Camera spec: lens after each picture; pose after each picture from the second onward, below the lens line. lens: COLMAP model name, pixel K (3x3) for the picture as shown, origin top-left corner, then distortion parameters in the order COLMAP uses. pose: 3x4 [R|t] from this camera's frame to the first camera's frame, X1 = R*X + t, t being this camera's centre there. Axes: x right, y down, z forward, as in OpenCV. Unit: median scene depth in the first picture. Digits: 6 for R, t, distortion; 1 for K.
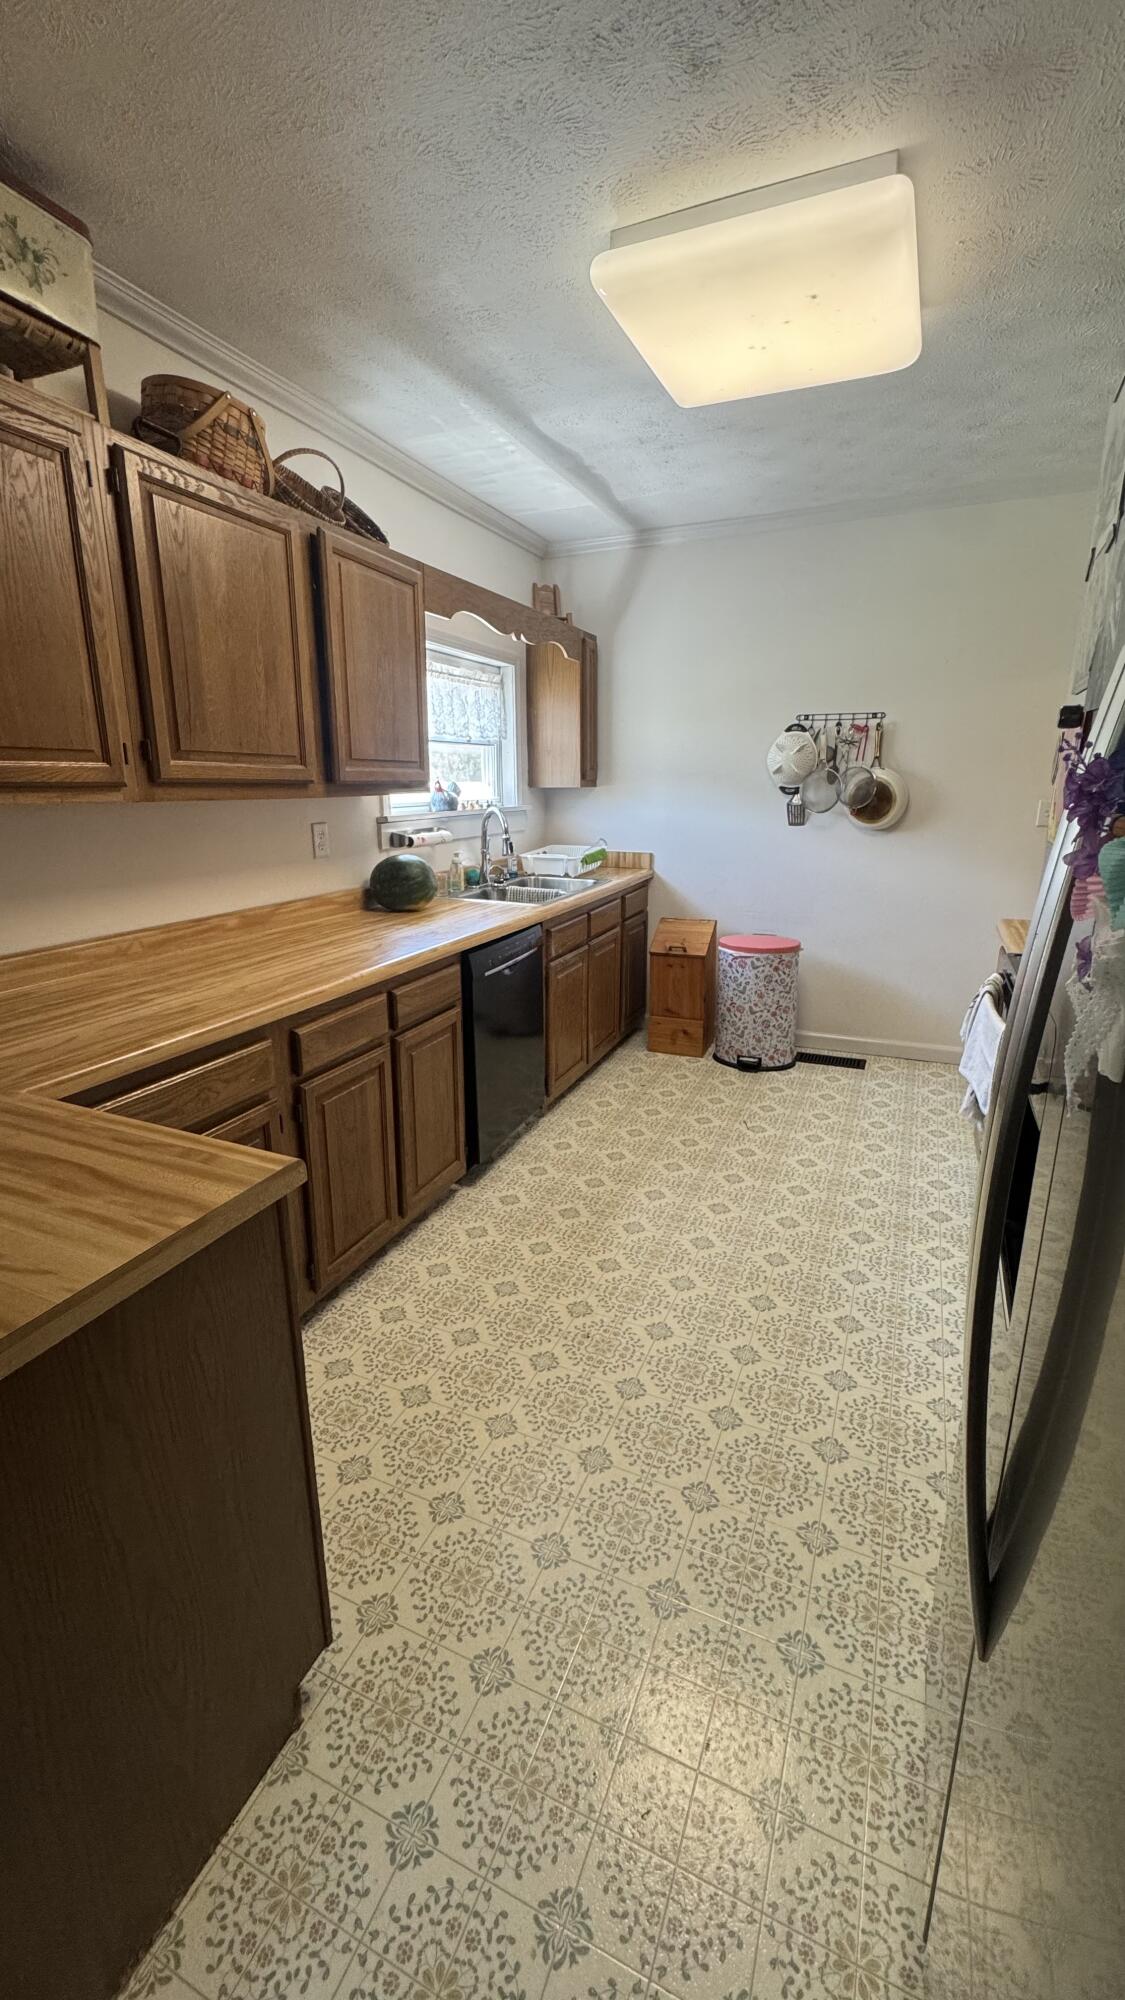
lens RADIAL K [[804.9, 0, 561.1], [0, 804.9, 1002.0], [0, 0, 1]] dist [-0.002668, 0.000691]
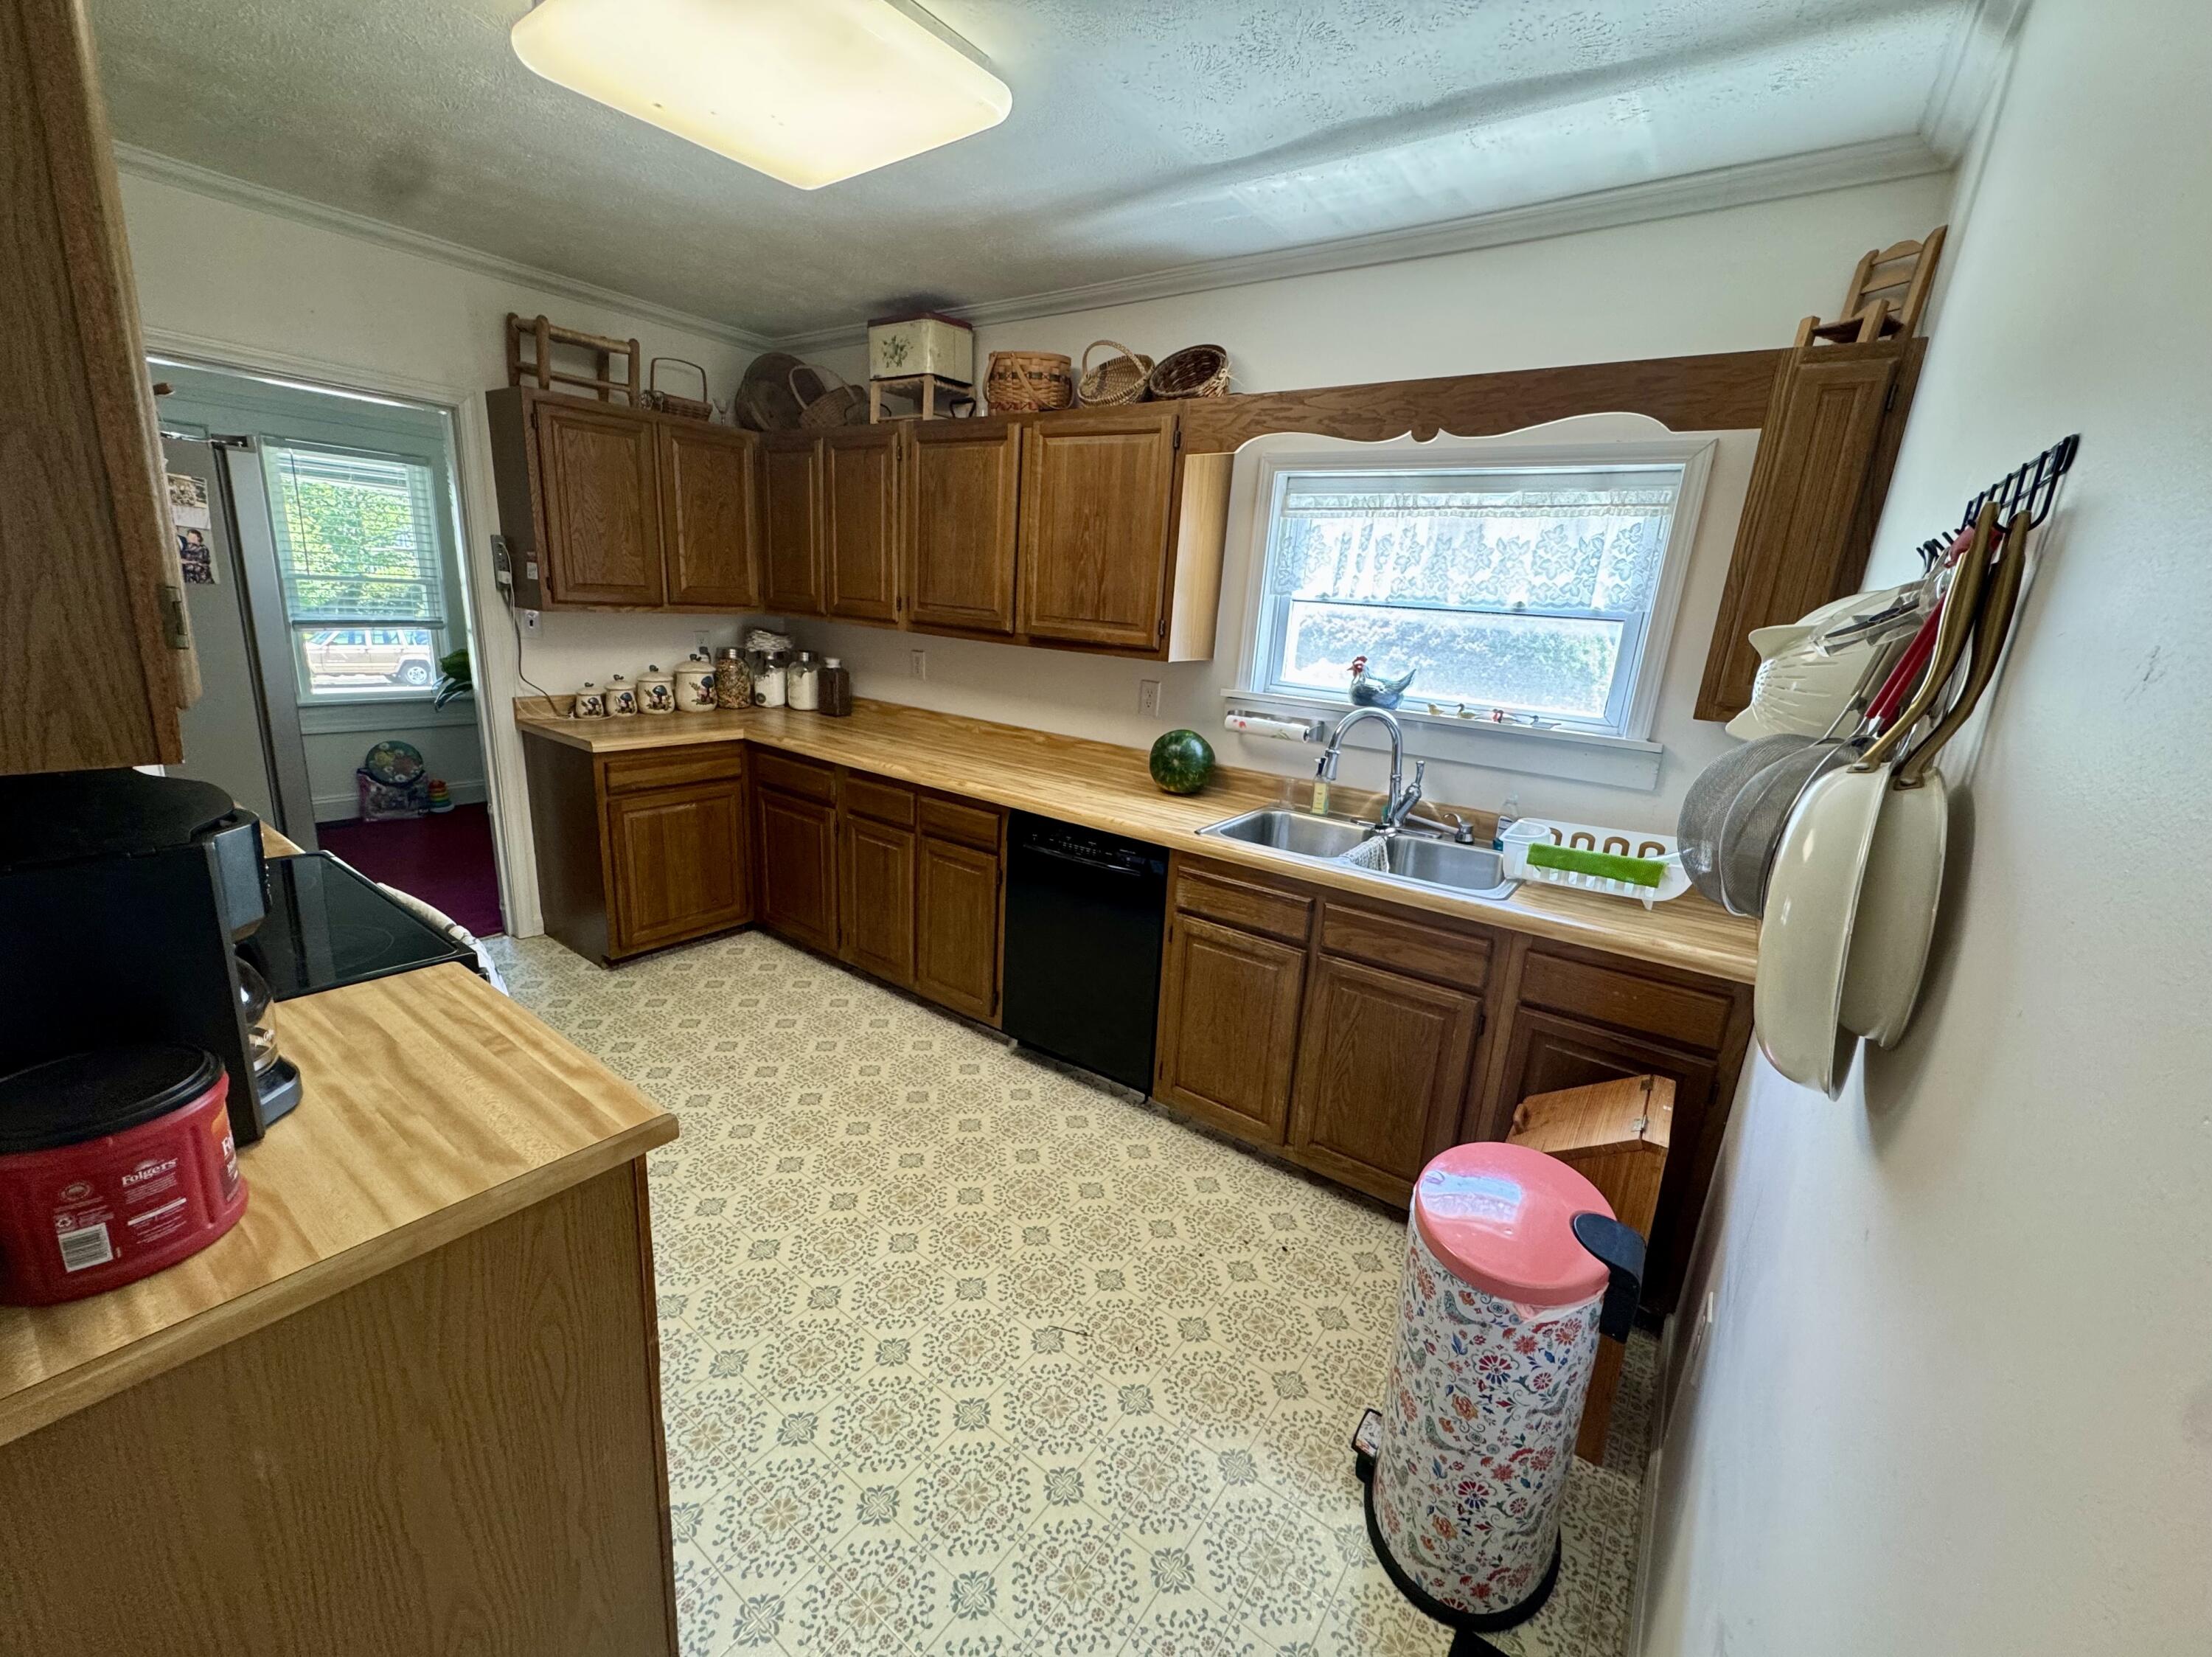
lens RADIAL K [[892.0, 0, 1115.4], [0, 892.0, 829.7], [0, 0, 1]] dist [-0.002322, -0.000379]
pose [[-0.219304, 0.230819, -0.947960, 1.018924], [-0.325699, 0.898556, 0.294138, -0.459617], [0.919688, 0.373255, -0.121880, 1.443989]]
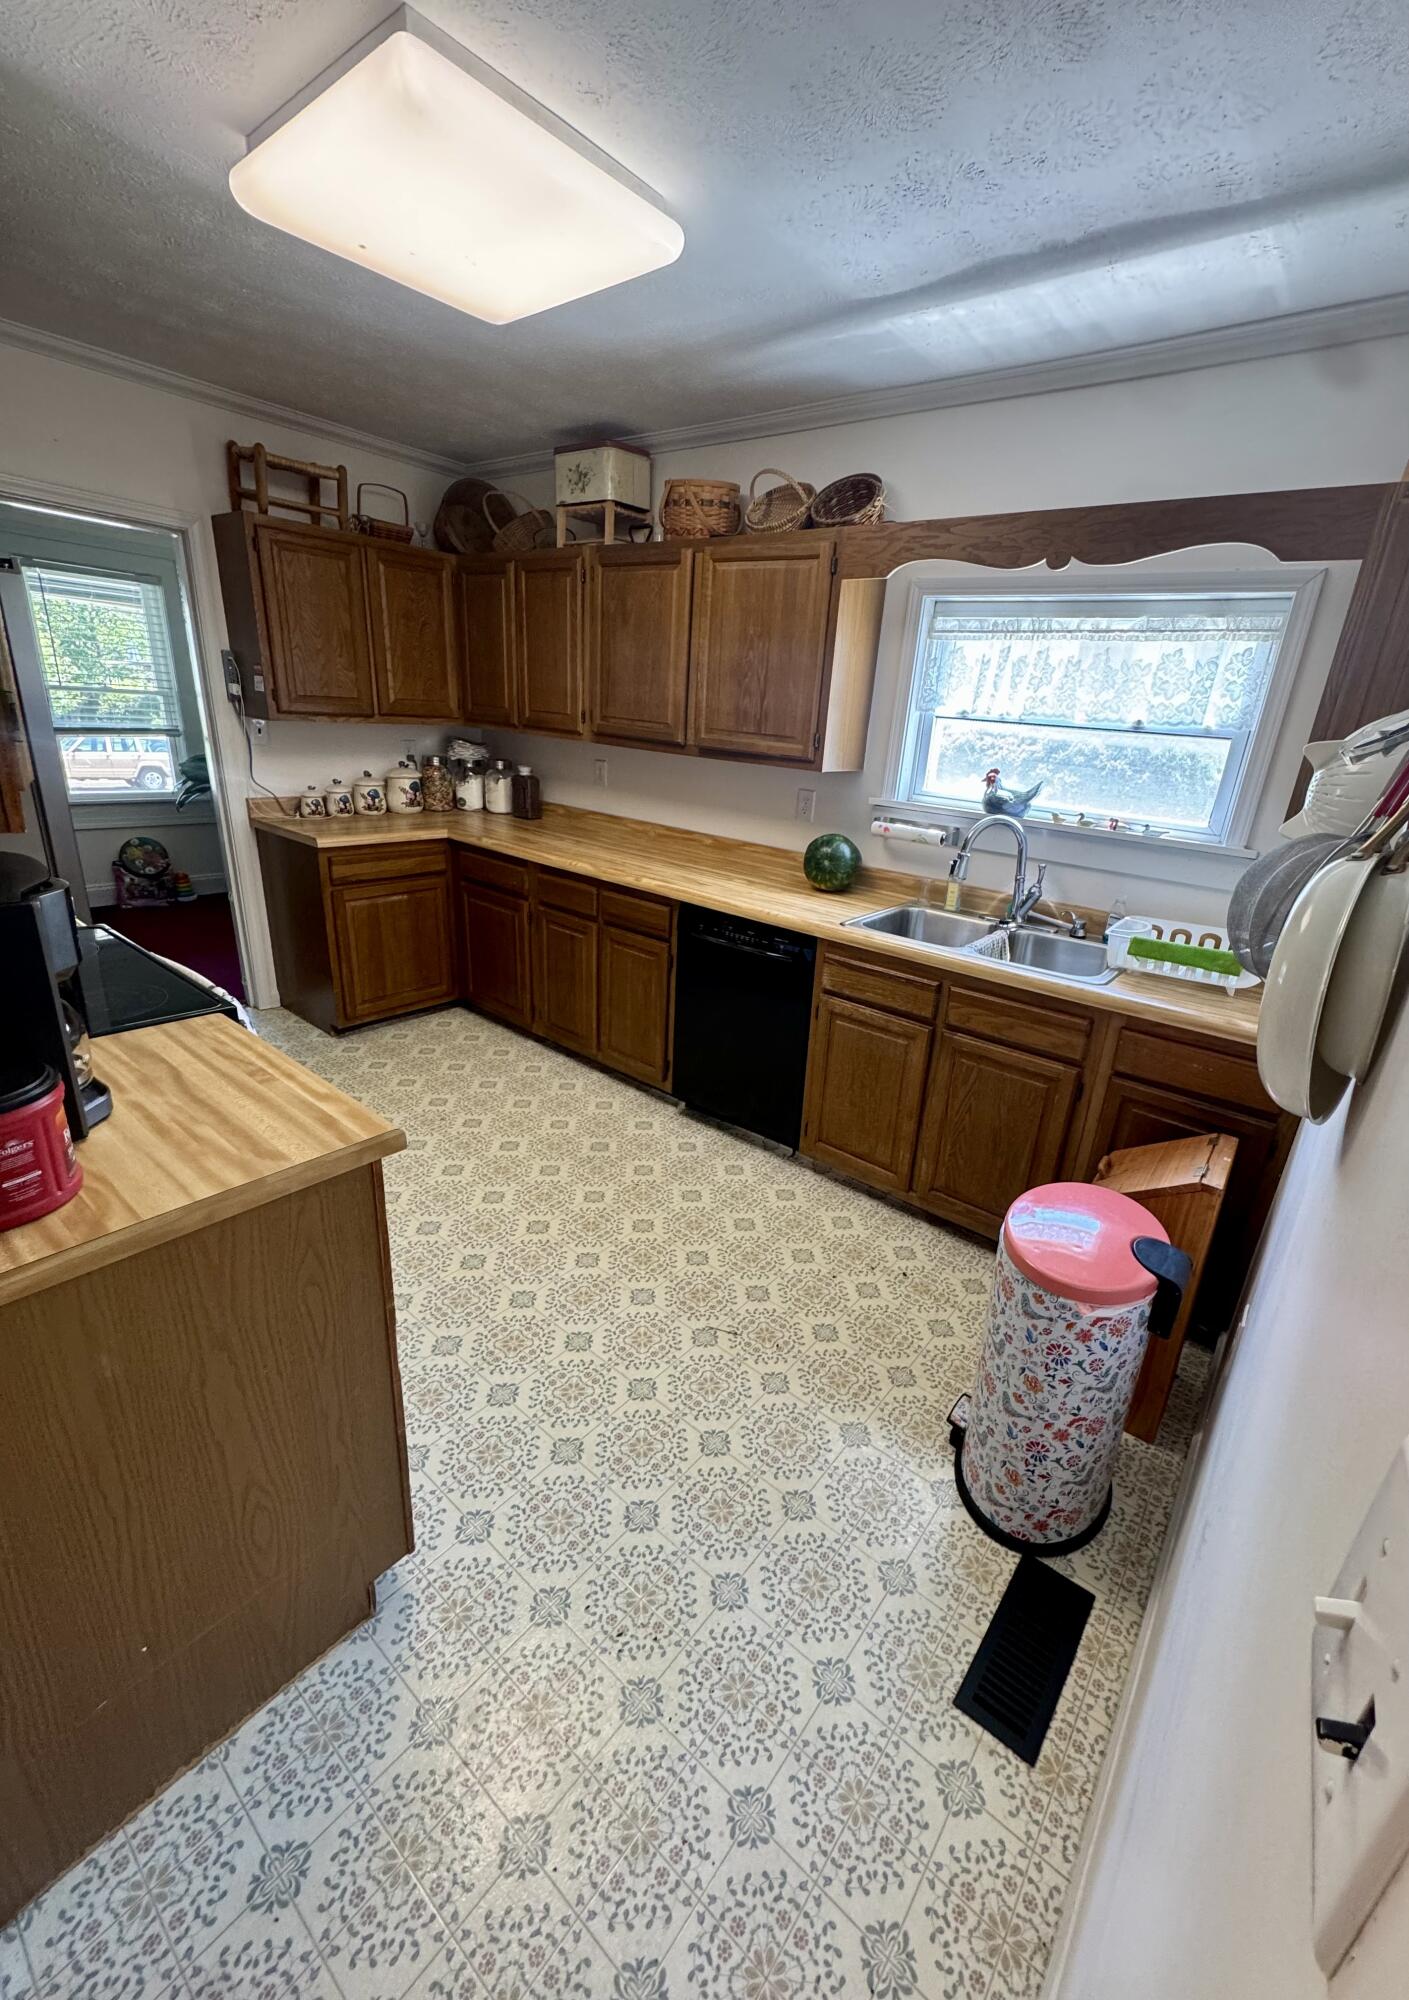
lens RADIAL K [[805.4, 0, 758.4], [0, 805.4, 1004.6], [0, 0, 1]] dist [-0.004843, 0.001242]
pose [[-0.249054, 0.311923, -0.916884, 1.061180], [-0.332792, 0.861506, 0.383480, -0.464556], [0.909517, 0.400638, -0.110756, 1.467697]]
